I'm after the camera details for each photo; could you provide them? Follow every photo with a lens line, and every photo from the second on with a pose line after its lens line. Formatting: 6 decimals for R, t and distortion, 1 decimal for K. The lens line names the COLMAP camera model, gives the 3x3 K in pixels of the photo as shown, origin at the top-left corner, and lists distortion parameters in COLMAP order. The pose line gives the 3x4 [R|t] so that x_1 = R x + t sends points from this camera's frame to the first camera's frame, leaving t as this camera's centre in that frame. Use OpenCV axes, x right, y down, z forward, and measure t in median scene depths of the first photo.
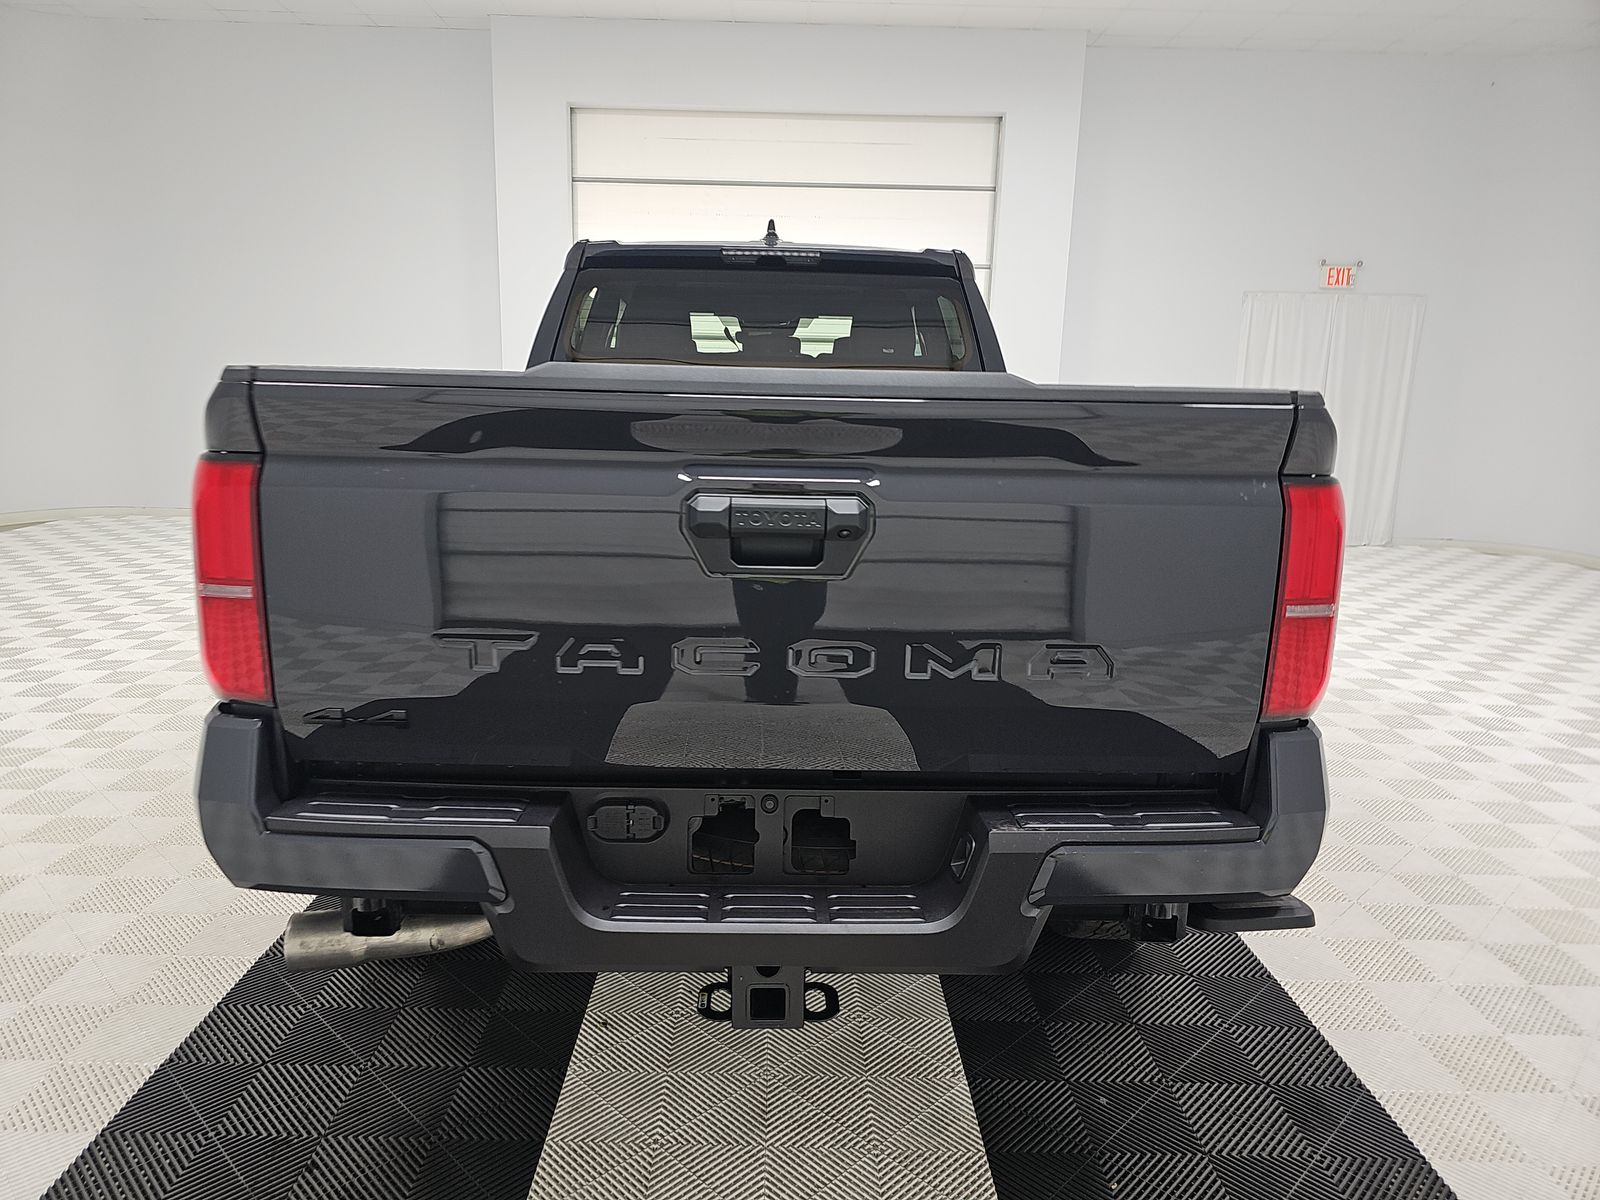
lens RADIAL K [[1071.6, 0, 773.1], [0, 1071.6, 634.0], [0, 0, 1]] dist [-0.003209, -0.002104]
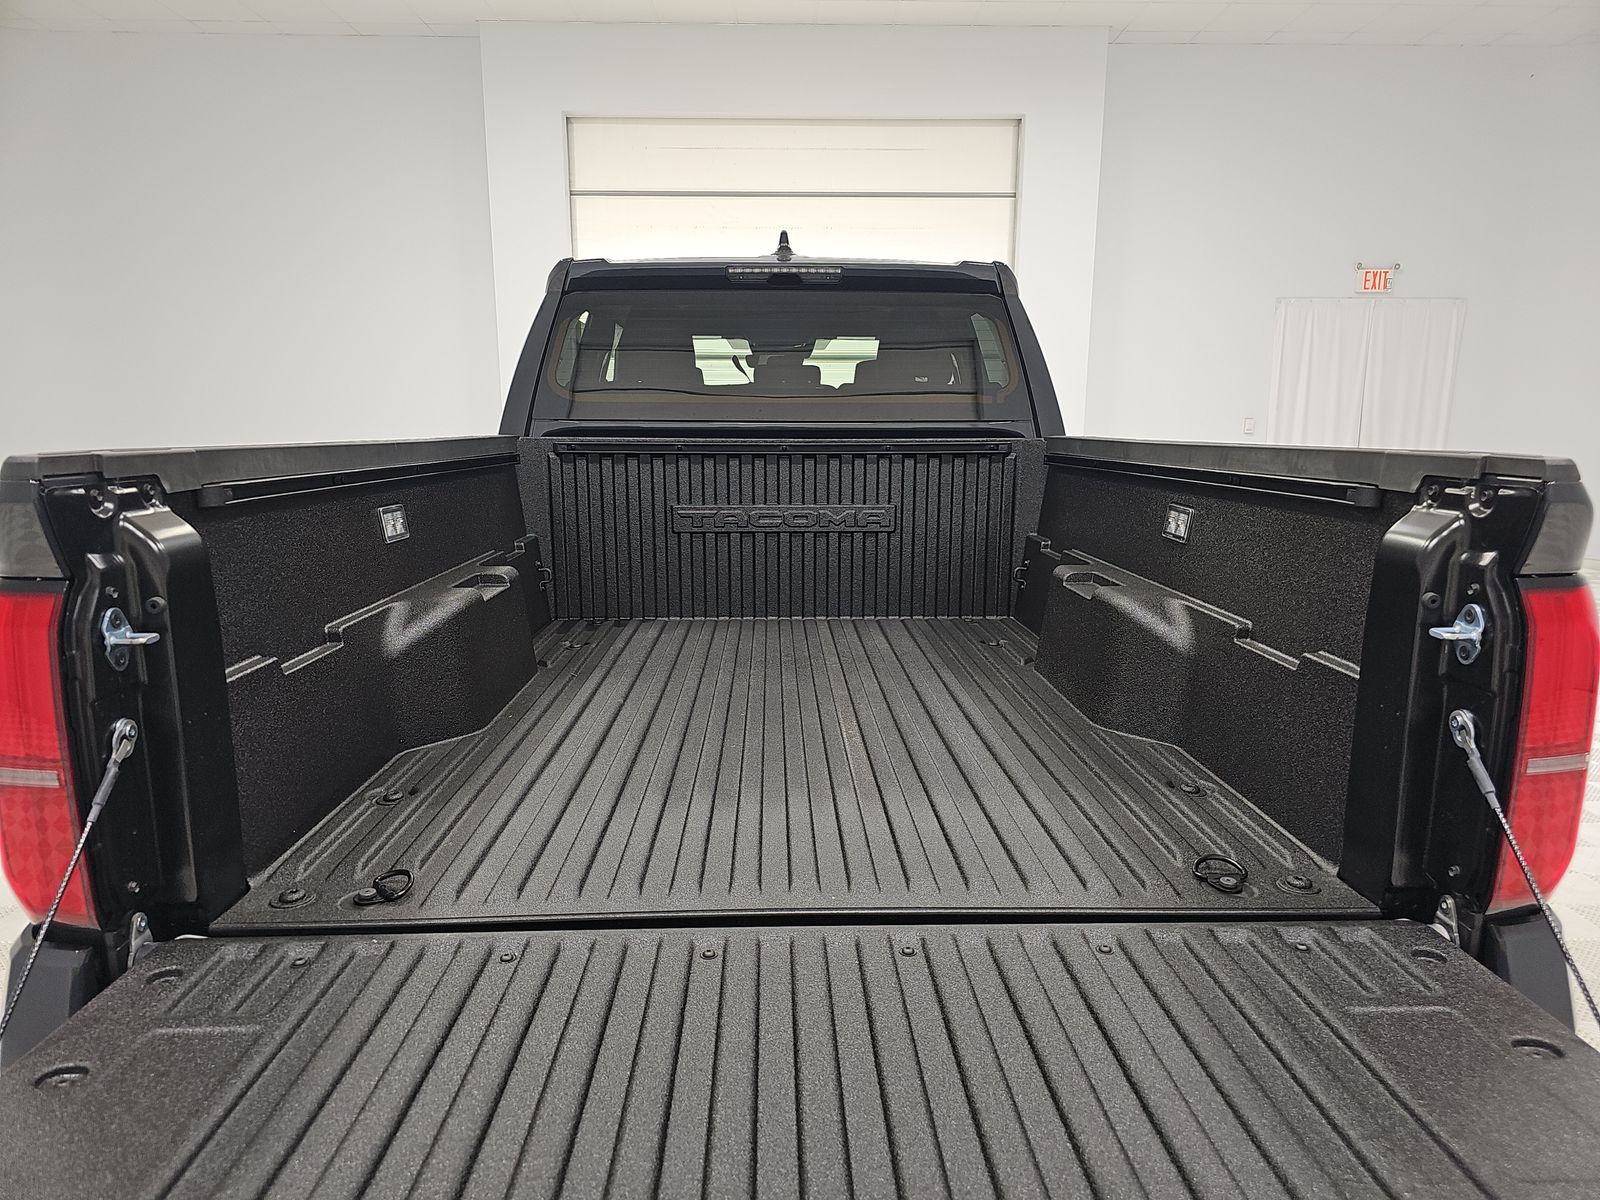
lens RADIAL K [[1071.6, 0, 789.0], [0, 1071.6, 648.8], [0, 0, 1]] dist [-0.003209, -0.002104]
pose [[0.999821, -0.018938, 0.000407, -0.003529], [0.018937, 0.999818, 0.002162, -0.041392], [-0.000448, -0.002154, 0.999998, 0.108027]]
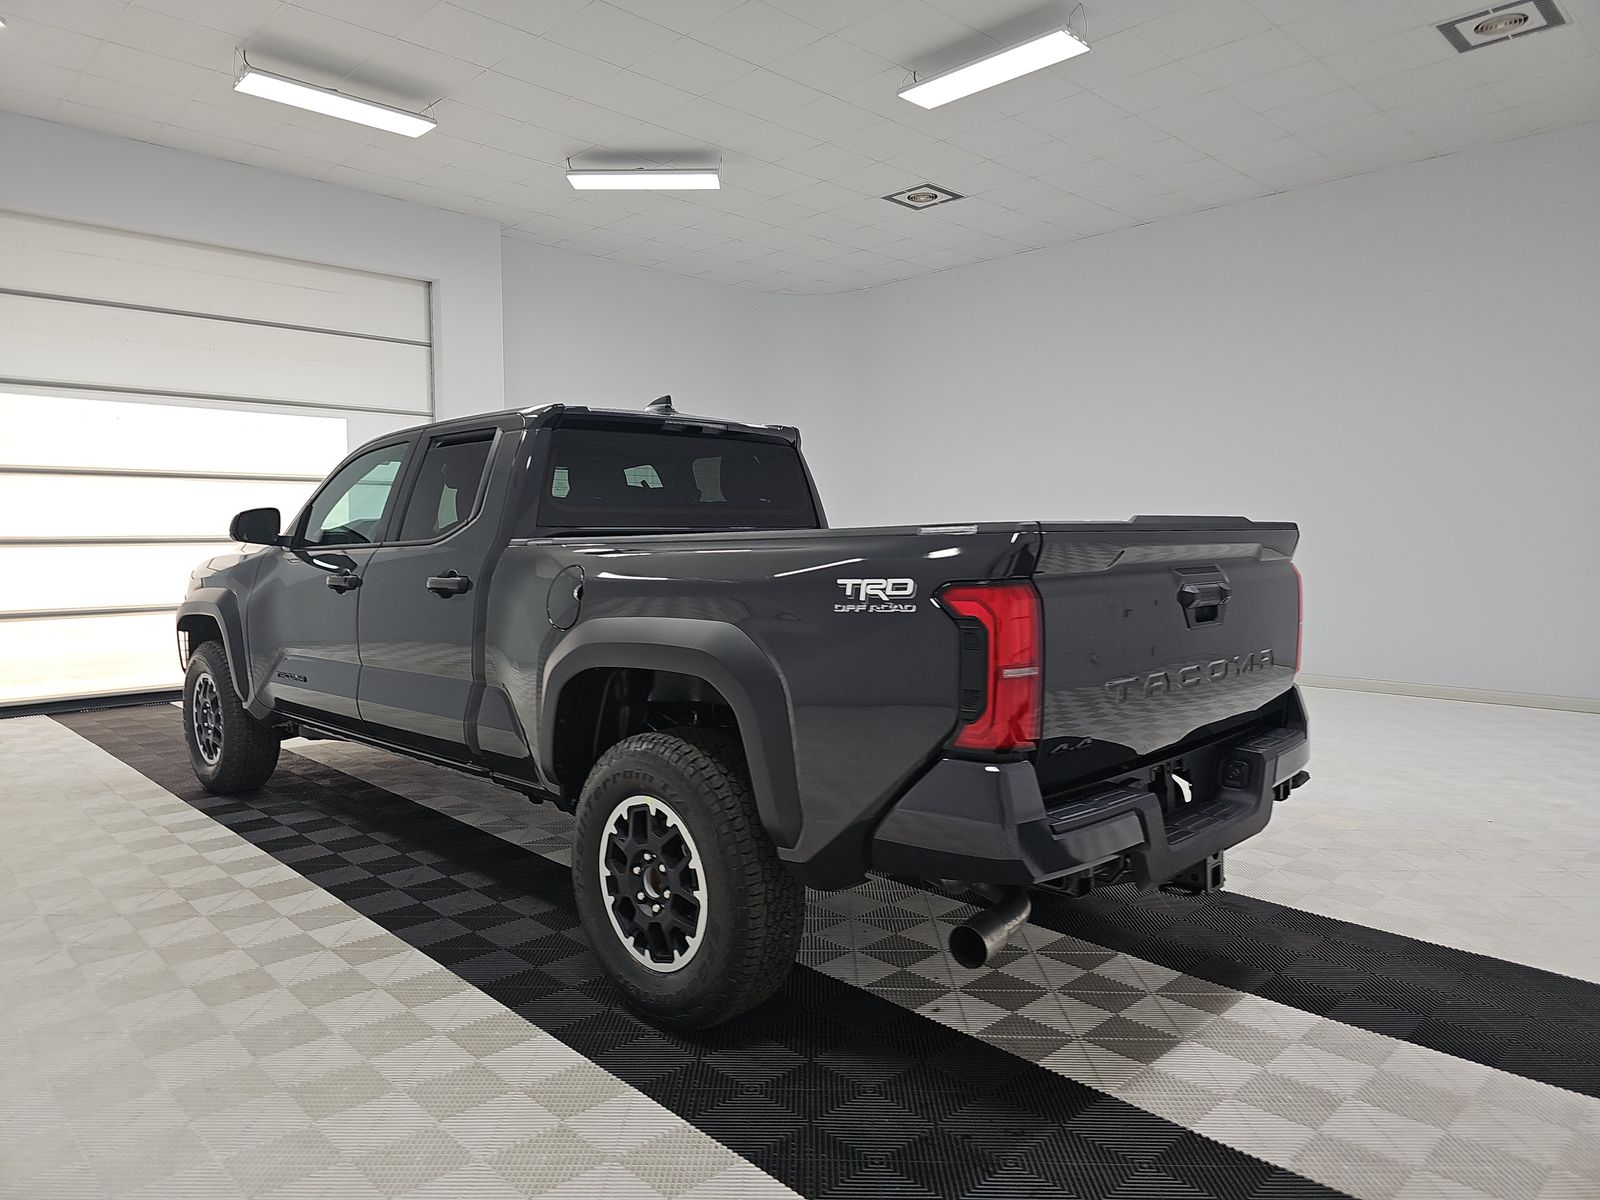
lens RADIAL K [[1071.6, 0, 797.6], [0, 1071.6, 598.4], [0, 0, 1]] dist [-0.003209, -0.002104]
pose [[0.729349, -0.059036, 0.681590, -0.618955], [0.162995, 0.982577, -0.089309, -0.021426], [-0.664442, 0.176233, 0.726264, 0.043007]]
